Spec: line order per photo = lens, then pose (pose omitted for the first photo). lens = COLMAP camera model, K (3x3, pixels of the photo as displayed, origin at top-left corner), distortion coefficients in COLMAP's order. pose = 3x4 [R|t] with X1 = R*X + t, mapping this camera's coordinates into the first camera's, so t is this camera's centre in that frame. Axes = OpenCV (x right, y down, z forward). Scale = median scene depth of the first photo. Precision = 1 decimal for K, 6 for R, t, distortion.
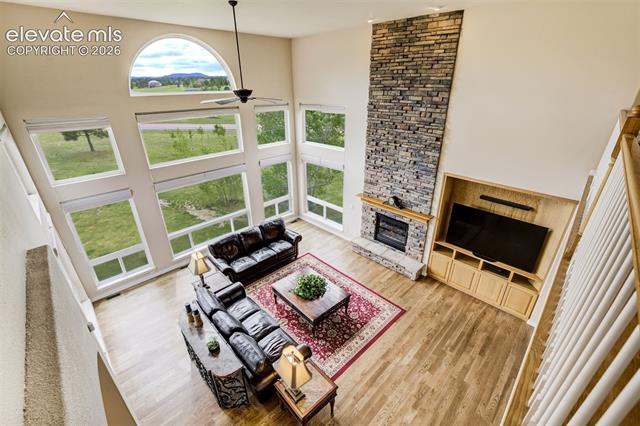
lens RADIAL K [[275.3, 0, 321.9], [0, 275.3, 221.3], [0, 0, 1]] dist [-0.018332, 0.004532]
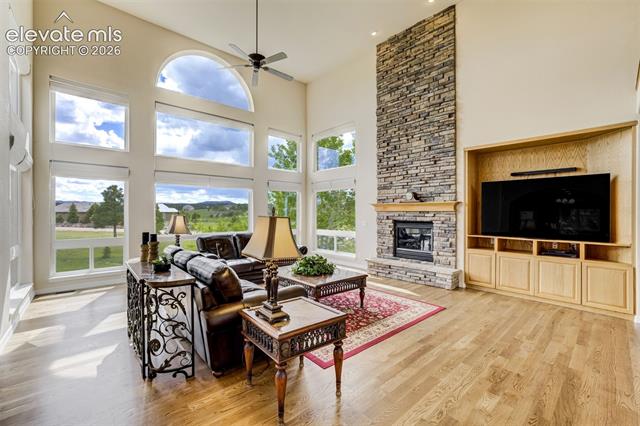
lens RADIAL K [[275.3, 0, 324.0], [0, 275.3, 217.6], [0, 0, 1]] dist [-0.018332, 0.004532]
pose [[0.999049, 0.009994, -0.042431, 0.018994], [-0.027150, 0.904177, -0.426294, 0.423244], [0.034104, 0.427041, 0.903589, 0.248797]]
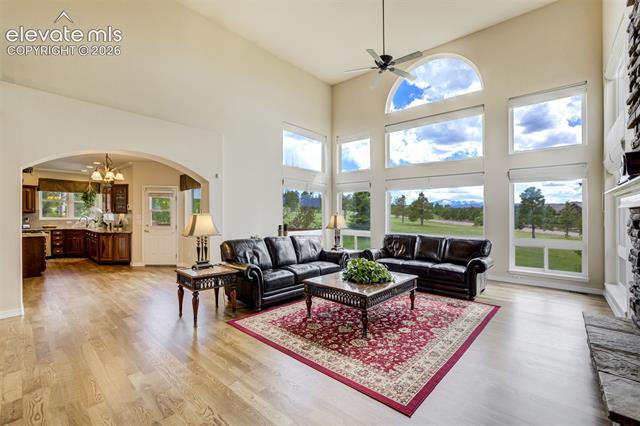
lens RADIAL K [[275.3, 0, 322.8], [0, 275.3, 215.1], [0, 0, 1]] dist [-0.018332, 0.004532]
pose [[0.074552, 0.012080, -0.997144, 0.620915], [-0.442053, 0.896714, -0.022187, 0.160851], [0.893885, 0.442445, 0.072192, 0.771821]]
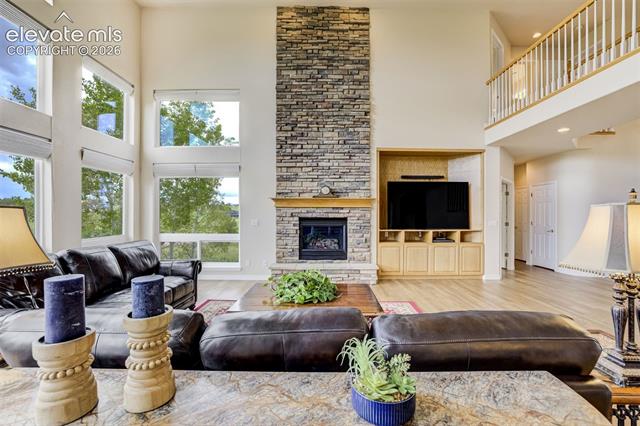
lens RADIAL K [[275.3, 0, 325.5], [0, 275.3, 216.3], [0, 0, 1]] dist [-0.018332, 0.004532]
pose [[0.699865, 0.003236, 0.714268, -0.363156], [0.312952, 0.897508, -0.310708, 0.277363], [-0.642067, 0.440986, 0.627122, 0.596372]]
